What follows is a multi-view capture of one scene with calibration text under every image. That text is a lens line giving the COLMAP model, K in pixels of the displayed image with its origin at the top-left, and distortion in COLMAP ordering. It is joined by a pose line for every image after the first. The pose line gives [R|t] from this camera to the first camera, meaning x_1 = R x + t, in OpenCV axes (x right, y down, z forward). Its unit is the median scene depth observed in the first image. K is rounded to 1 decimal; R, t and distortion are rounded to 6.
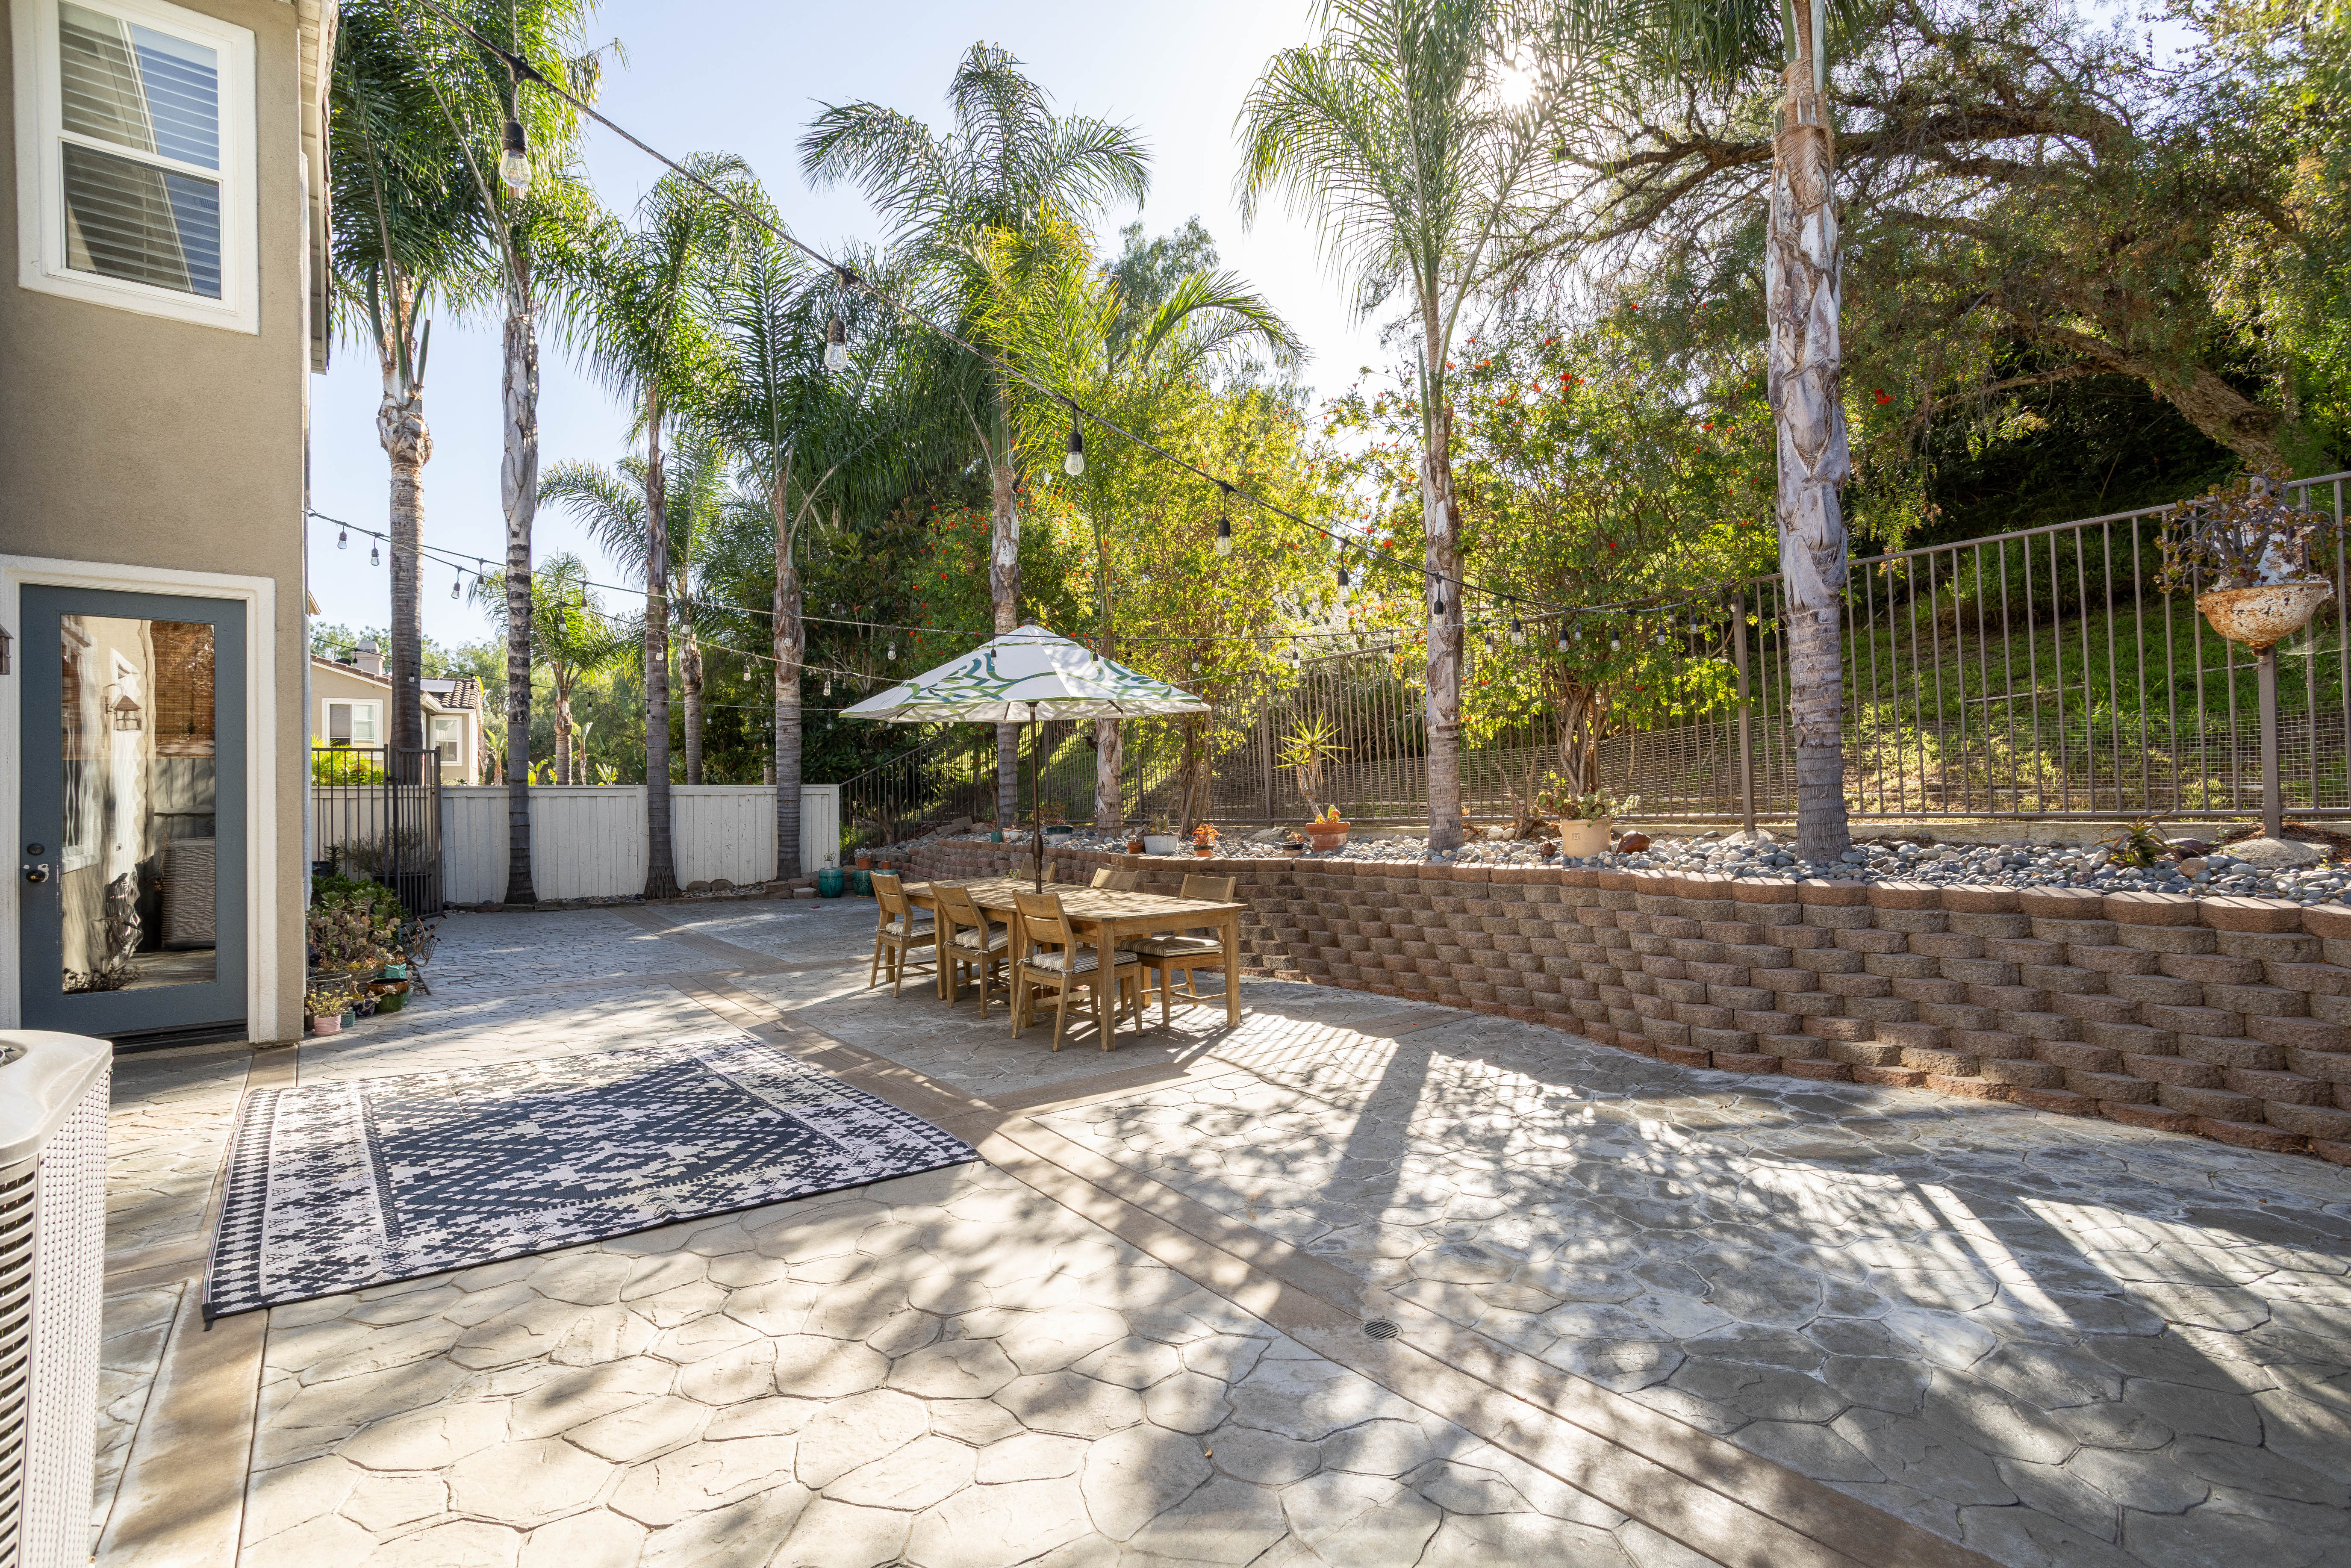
lens RADIAL K [[1116.8, 0, 1171.5], [0, 1116.8, 795.7], [0, 0, 1]] dist [-0.023415, 0.000833]
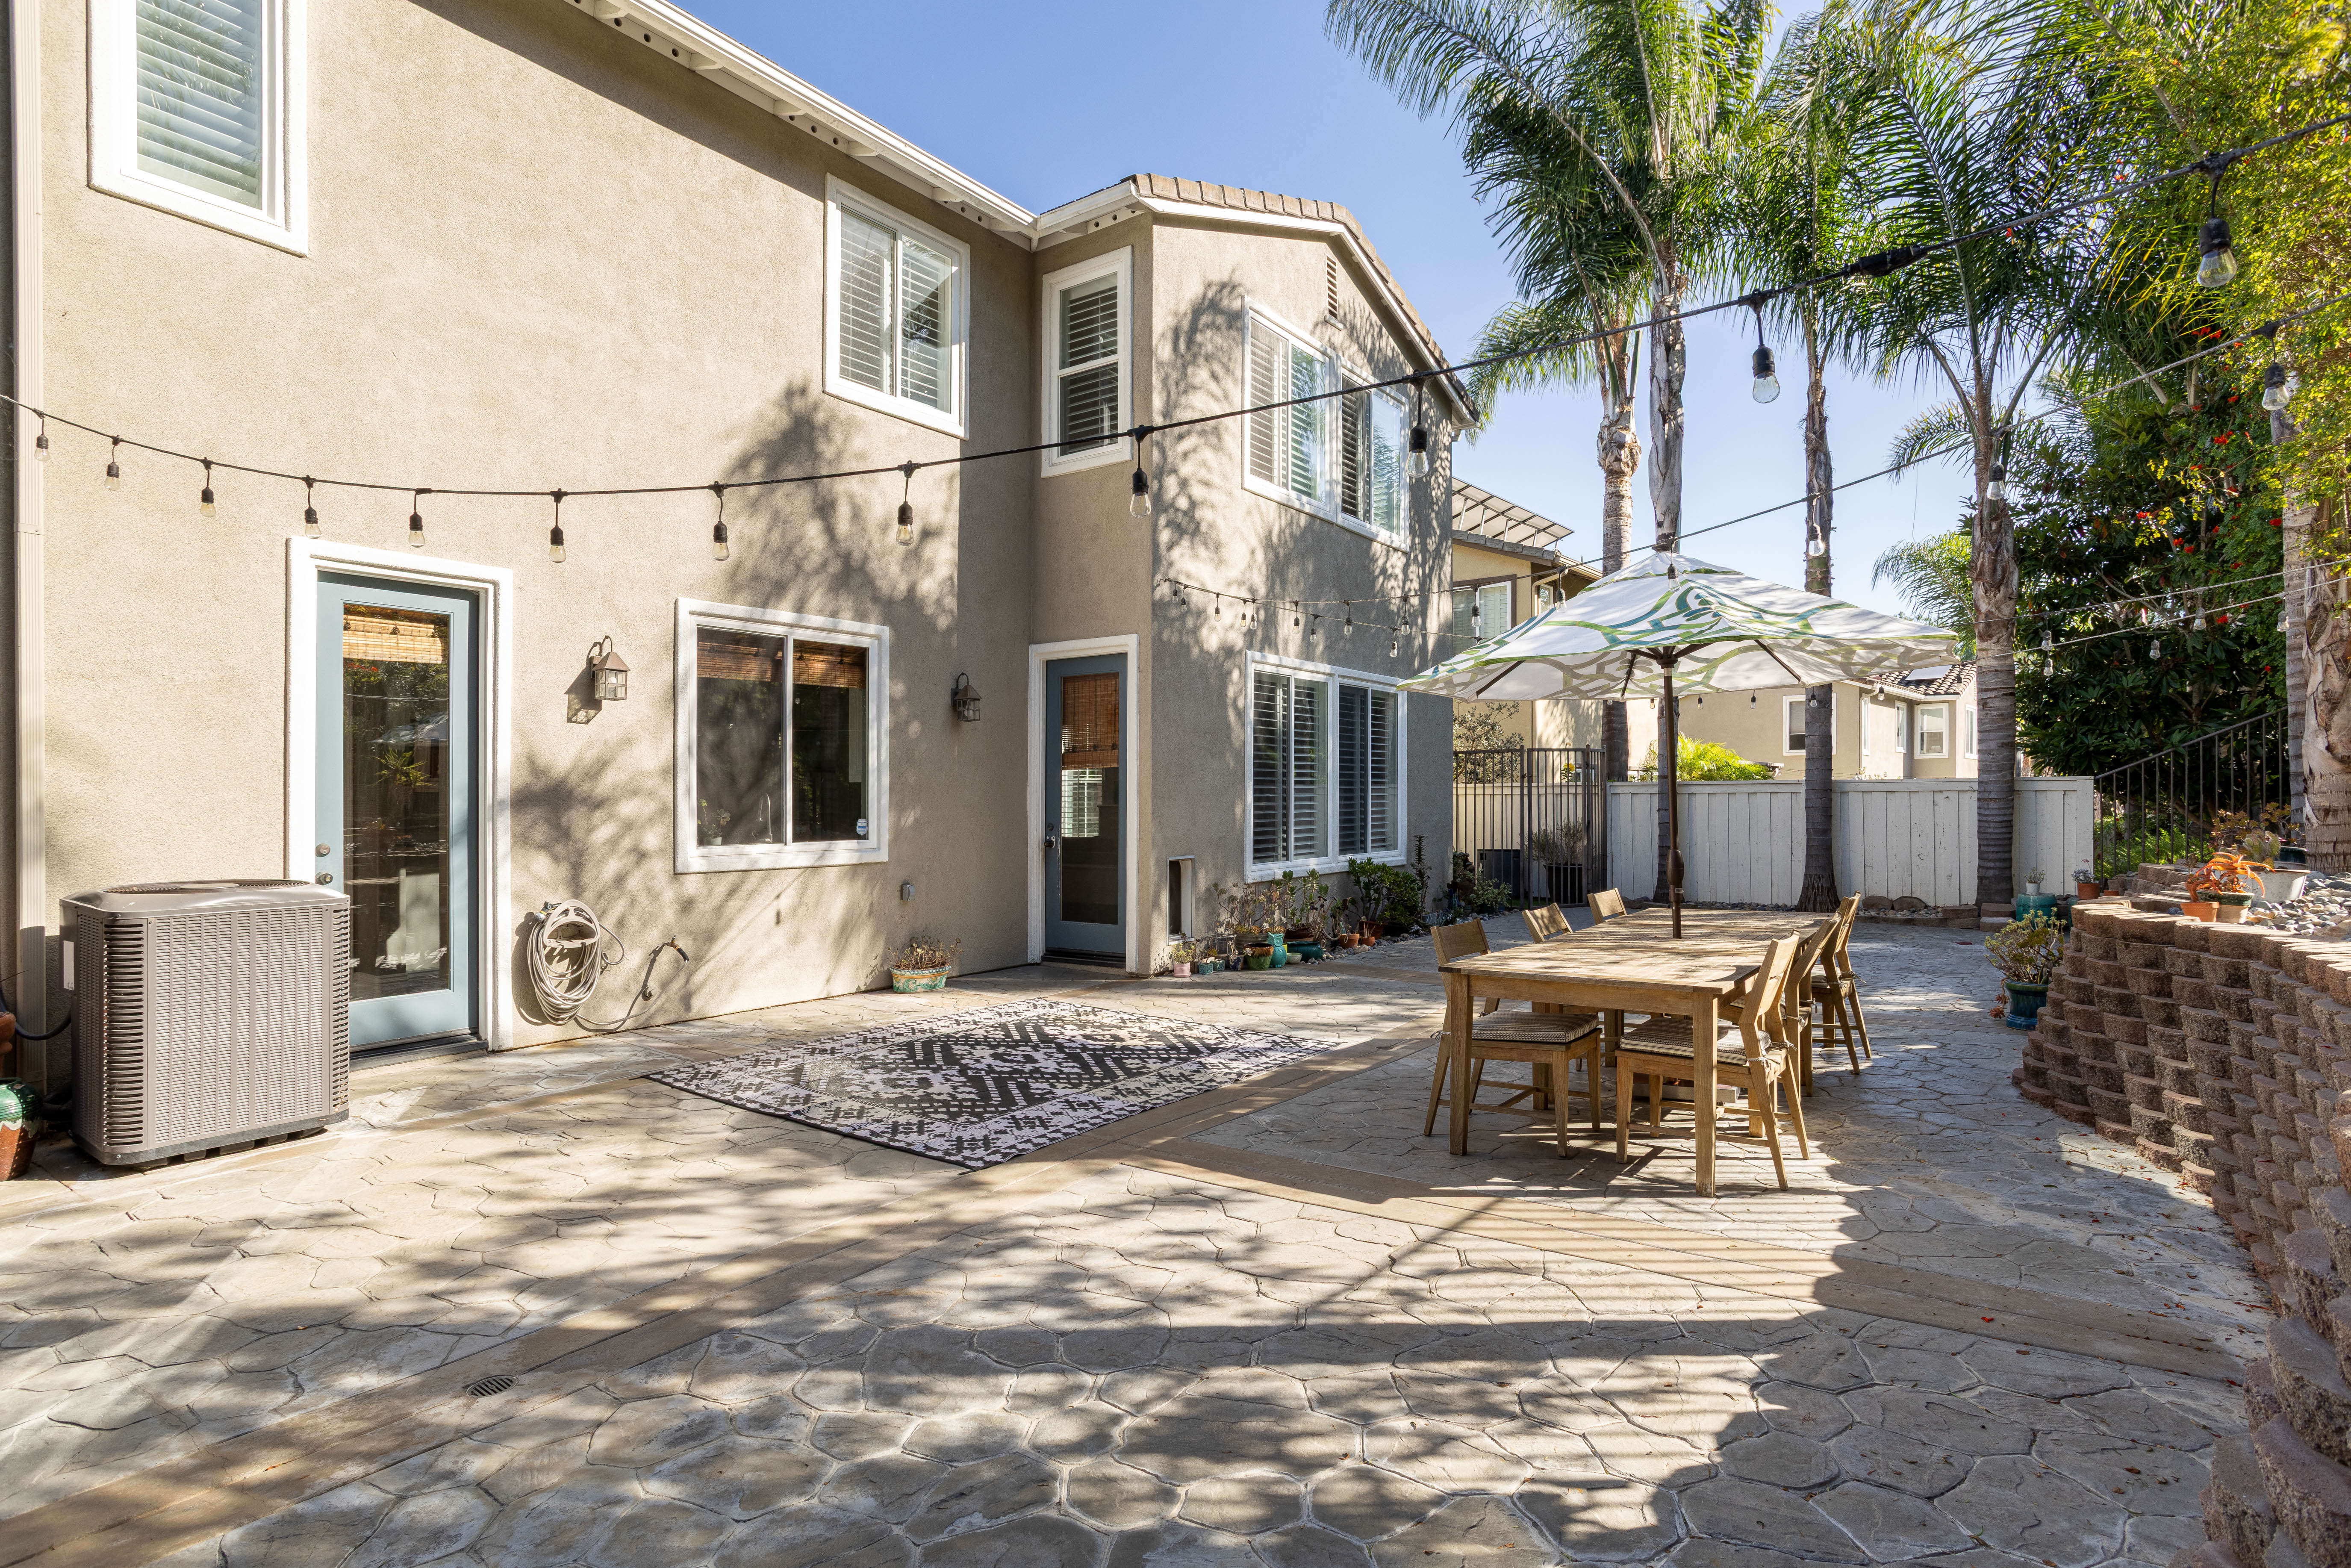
lens RADIAL K [[1199.8, 0, 1172.5], [0, 1199.8, 790.8], [0, 0, 1]] dist [-0.030886, 0.003649]
pose [[0.283496, -0.001979, -0.958971, 0.879166], [0.003069, 0.999995, -0.001156, -0.003880], [0.958969, -0.002615, 0.283500, 0.863908]]
